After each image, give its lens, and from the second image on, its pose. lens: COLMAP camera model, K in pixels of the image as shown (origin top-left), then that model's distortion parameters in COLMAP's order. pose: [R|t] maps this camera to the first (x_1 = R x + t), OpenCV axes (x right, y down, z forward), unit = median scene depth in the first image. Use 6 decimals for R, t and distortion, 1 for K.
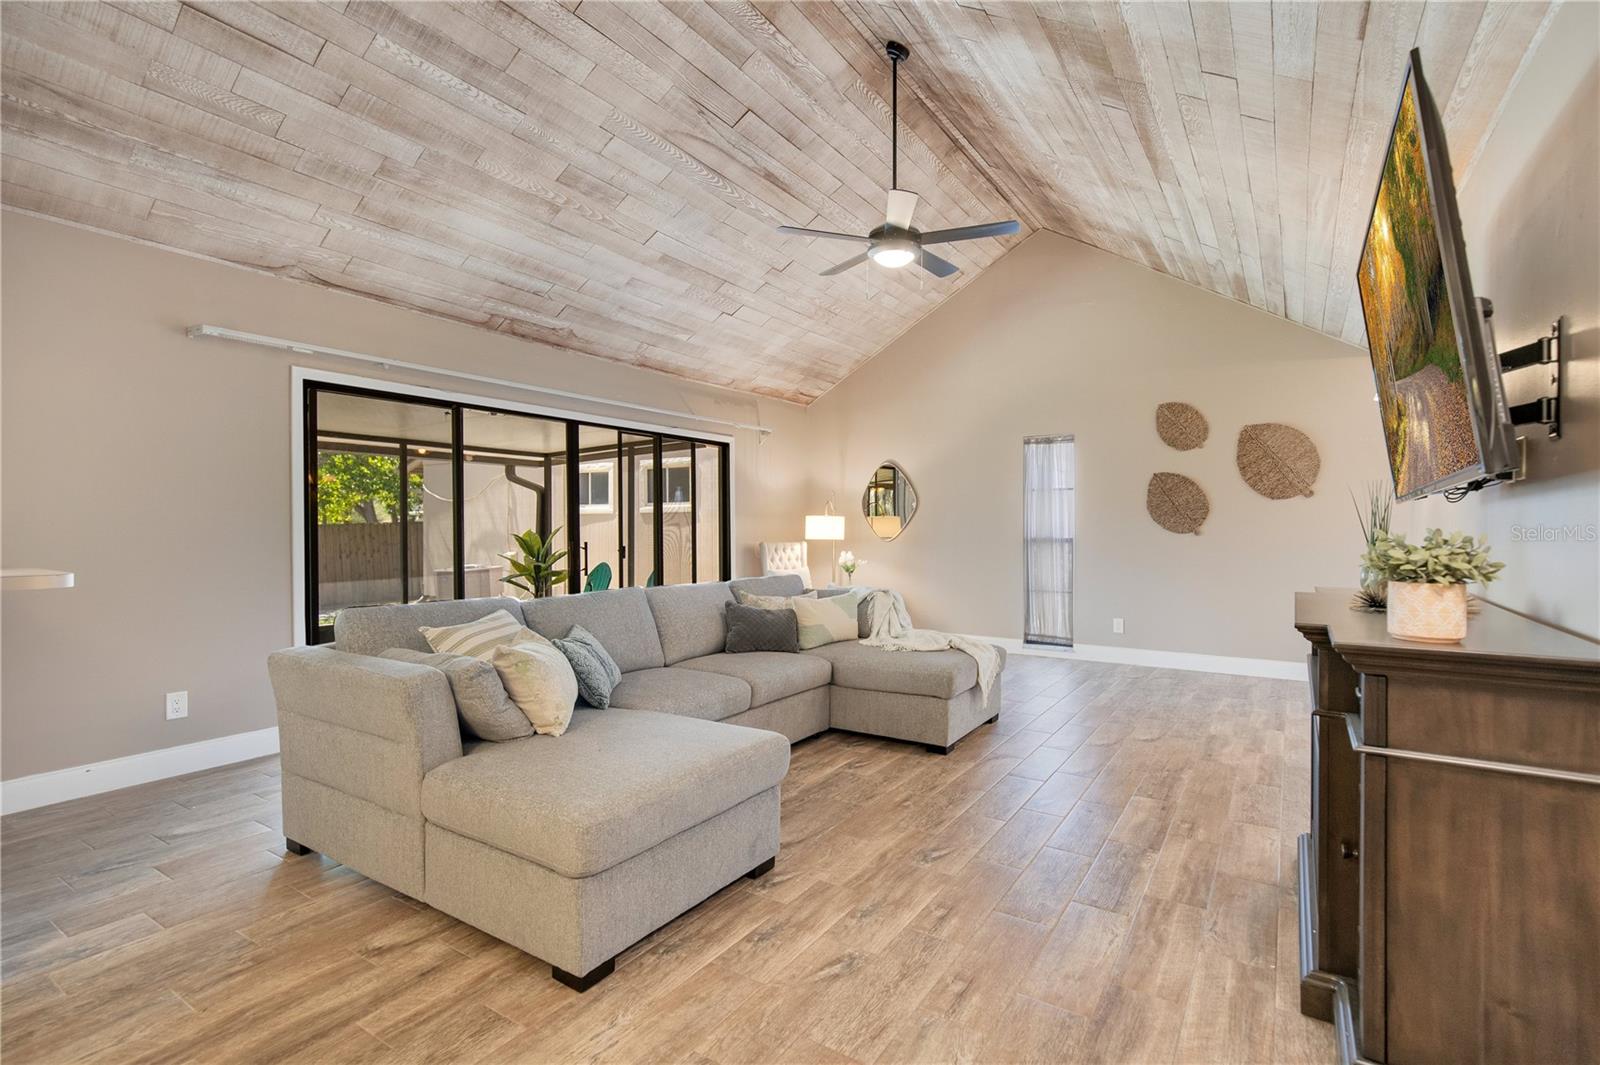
lens RADIAL K [[745.4, 0, 803.3], [0, 745.4, 535.6], [0, 0, 1]] dist [-0.000362, 0.007607]
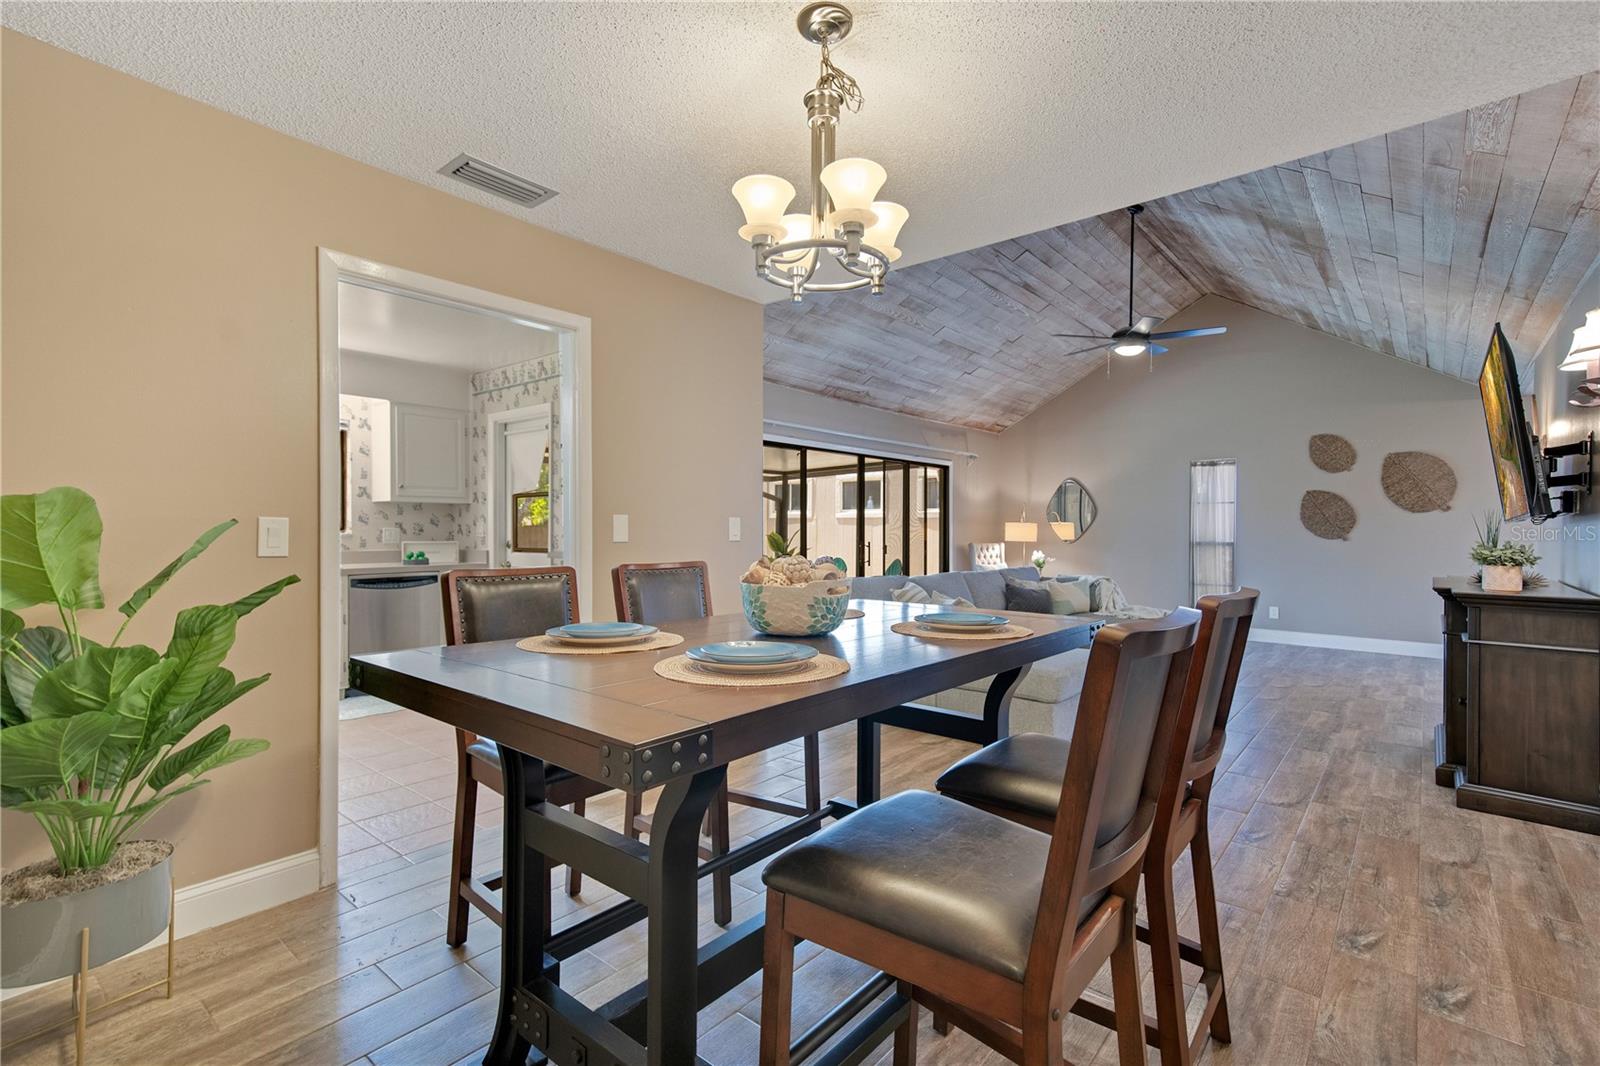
lens RADIAL K [[740.2, 0, 804.2], [0, 740.2, 536.2], [0, 0, 1]] dist [0.013418, 0.013587]
pose [[0.993485, 0.008573, -0.113638, -0.299744], [-0.008475, 0.999963, 0.001341, -0.002730], [0.113645, -0.000369, 0.993521, -0.454038]]
